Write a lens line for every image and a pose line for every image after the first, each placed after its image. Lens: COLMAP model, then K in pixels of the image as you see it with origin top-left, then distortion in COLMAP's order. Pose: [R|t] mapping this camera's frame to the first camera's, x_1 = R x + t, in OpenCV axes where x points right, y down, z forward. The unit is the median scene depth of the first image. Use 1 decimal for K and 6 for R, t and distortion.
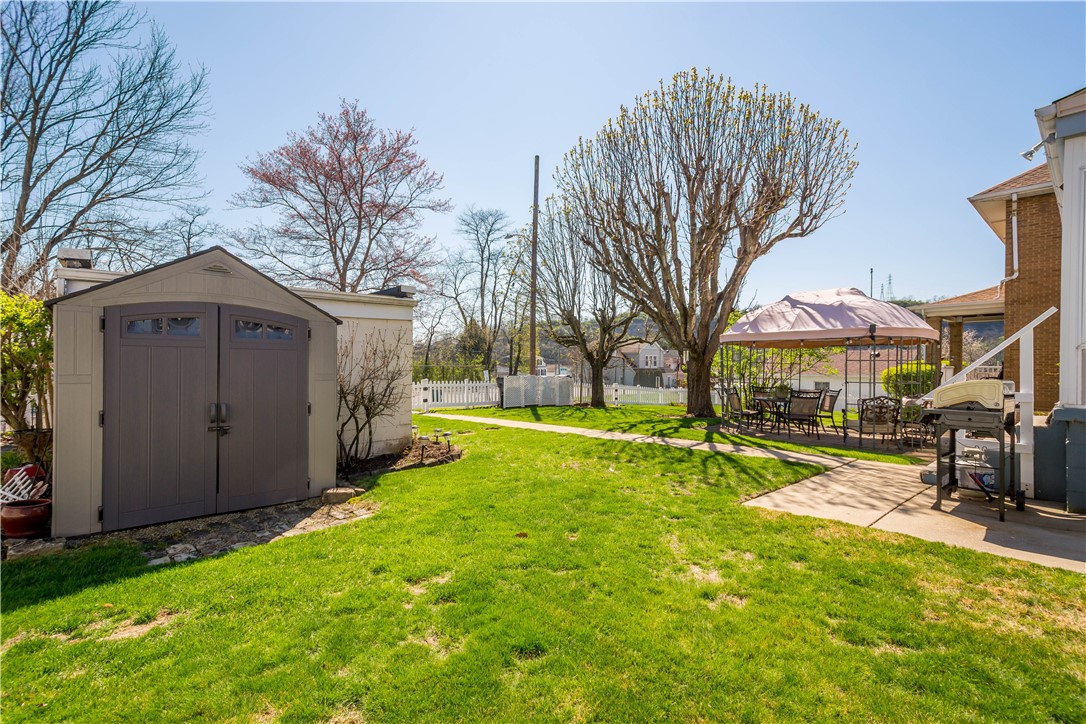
lens RADIAL K [[479.1, 0, 547.6], [0, 479.1, 362.9], [0, 0, 1]] dist [0.006988, -0.000845]
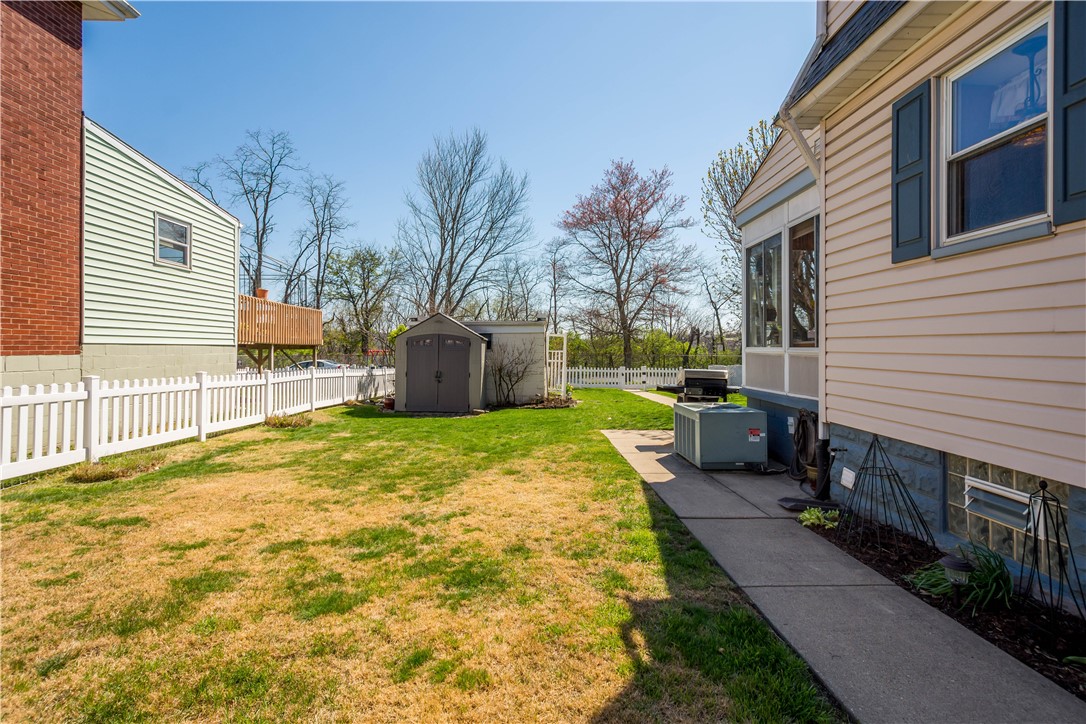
lens RADIAL K [[479.1, 0, 564.7], [0, 479.1, 340.2], [0, 0, 1]] dist [0.006988, -0.000845]
pose [[0.772051, -0.011959, -0.635449, 0.469838], [-0.002050, 0.999771, -0.021307, -0.010011], [0.635558, 0.017752, 0.771849, -0.187031]]
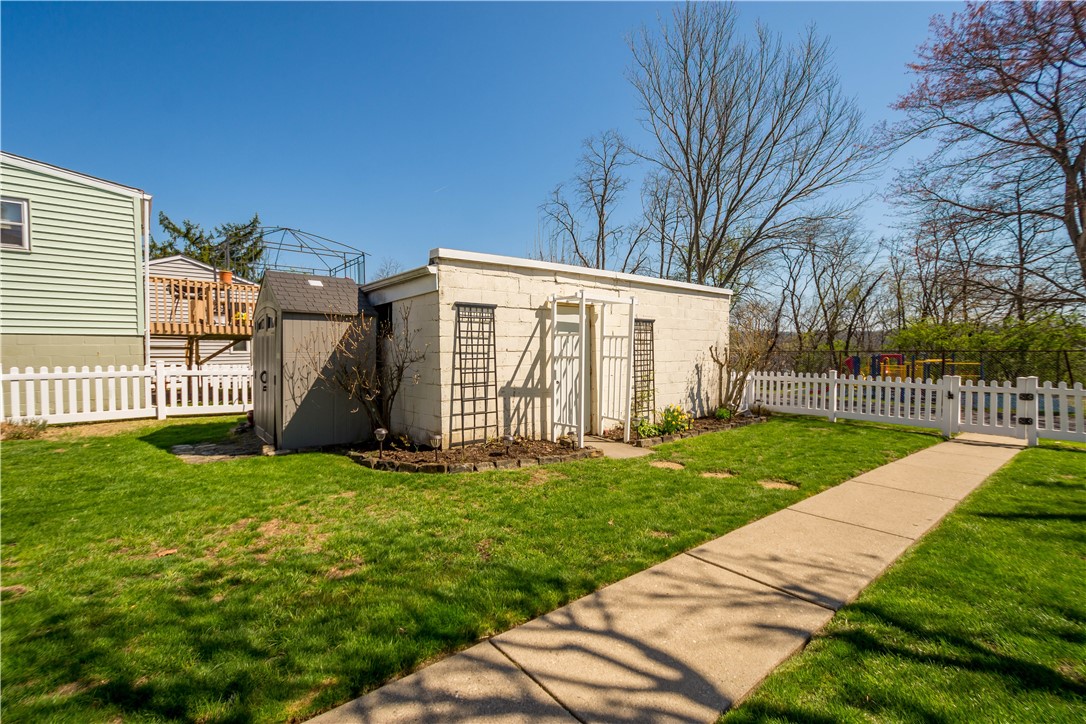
lens RADIAL K [[479.1, 0, 539.6], [0, 479.1, 354.1], [0, 0, 1]] dist [0.006988, -0.000845]
pose [[-0.037806, 0.005154, -0.999272, 0.246368], [0.007057, 0.999963, 0.004891, 0.007055], [0.999260, -0.006867, -0.037841, 0.568225]]
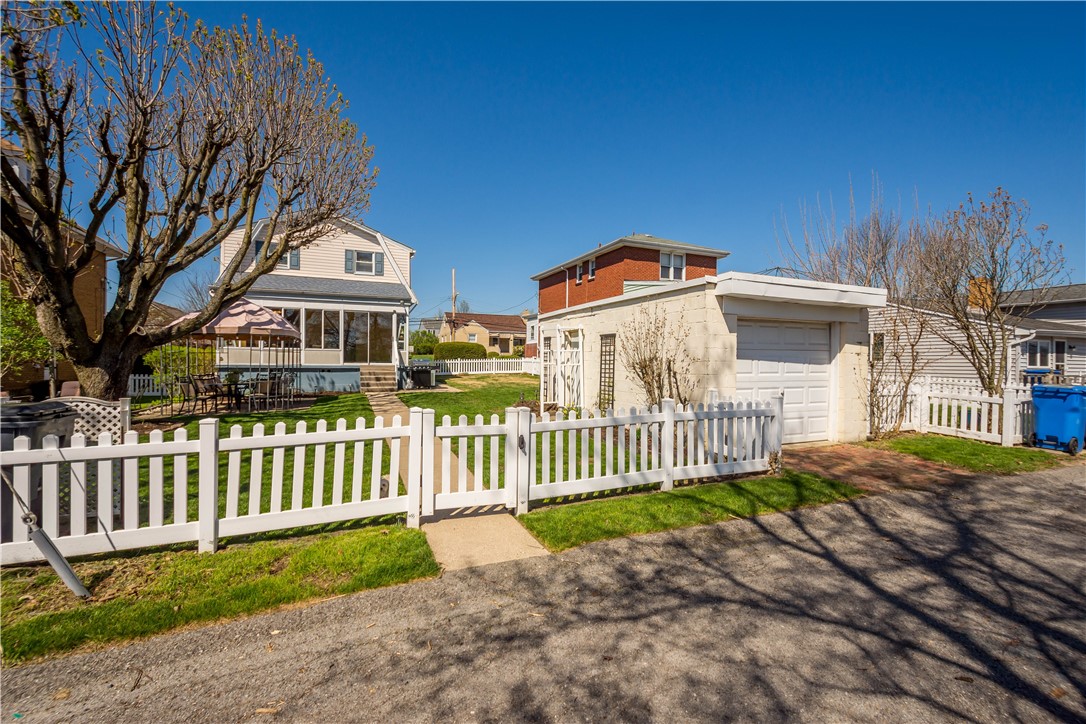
lens RADIAL K [[479.1, 0, 547.1], [0, 479.1, 380.5], [0, 0, 1]] dist [0.006988, -0.000845]
pose [[-0.943546, -0.022459, 0.330480, -0.448743], [-0.007593, 0.998903, 0.046204, 0.003657], [-0.331155, 0.041086, -0.942681, 1.317135]]
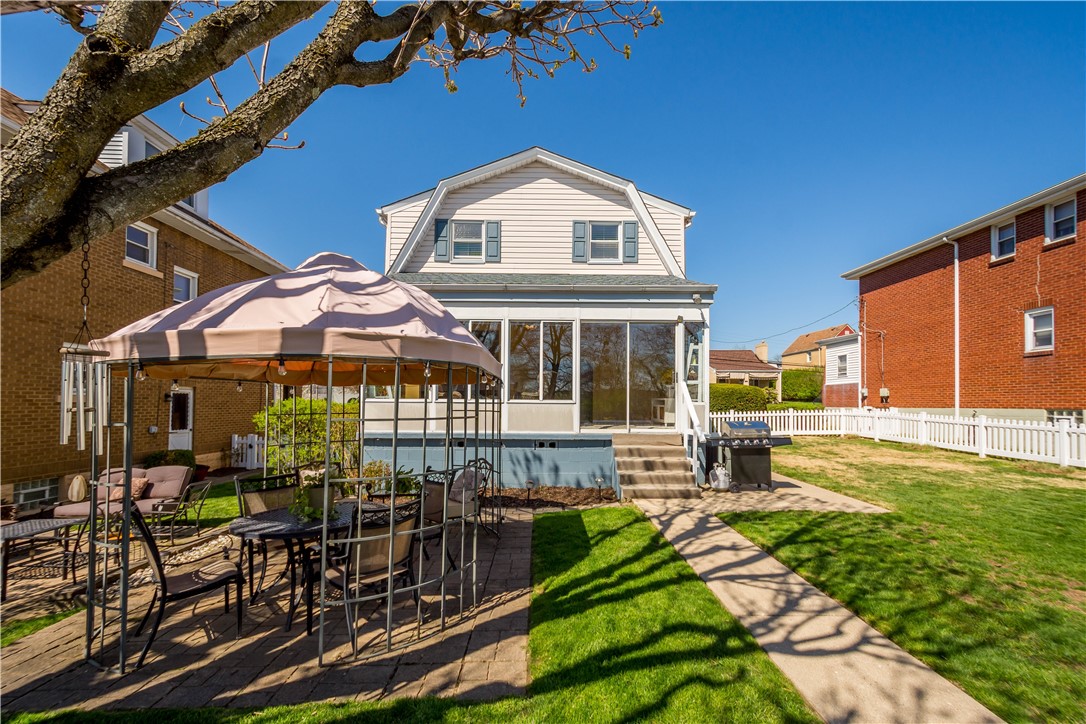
lens RADIAL K [[479.1, 0, 527.0], [0, 479.1, 395.2], [0, 0, 1]] dist [0.006988, -0.000845]
pose [[-0.729252, 0.005291, 0.684225, 0.052802], [-0.004252, 0.999916, -0.012265, -0.013227], [-0.684232, -0.011854, -0.729168, 0.841299]]
